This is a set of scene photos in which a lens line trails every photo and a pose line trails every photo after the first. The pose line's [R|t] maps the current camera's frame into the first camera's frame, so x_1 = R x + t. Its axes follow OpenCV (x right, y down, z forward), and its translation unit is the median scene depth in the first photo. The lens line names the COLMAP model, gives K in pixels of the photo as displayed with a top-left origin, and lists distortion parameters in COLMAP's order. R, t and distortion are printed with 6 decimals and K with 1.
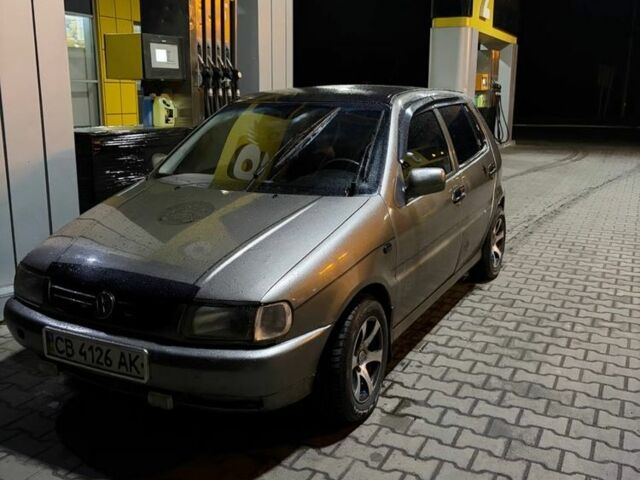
lens RADIAL K [[645.5, 0, 318.8], [0, 645.5, 243.5], [0, 0, 1]] dist [-0.004510, 0.000000]
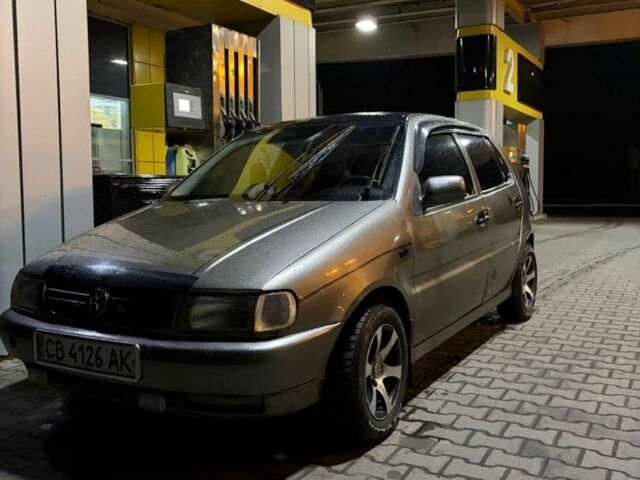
lens RADIAL K [[645.5, 0, 321.7], [0, 645.5, 236.4], [0, 0, 1]] dist [-0.004510, 0.000000]
pose [[0.998832, -0.012843, -0.046578, 0.028915], [0.005697, 0.988605, -0.150425, 0.113767], [0.047979, 0.149984, 0.987524, 0.060727]]
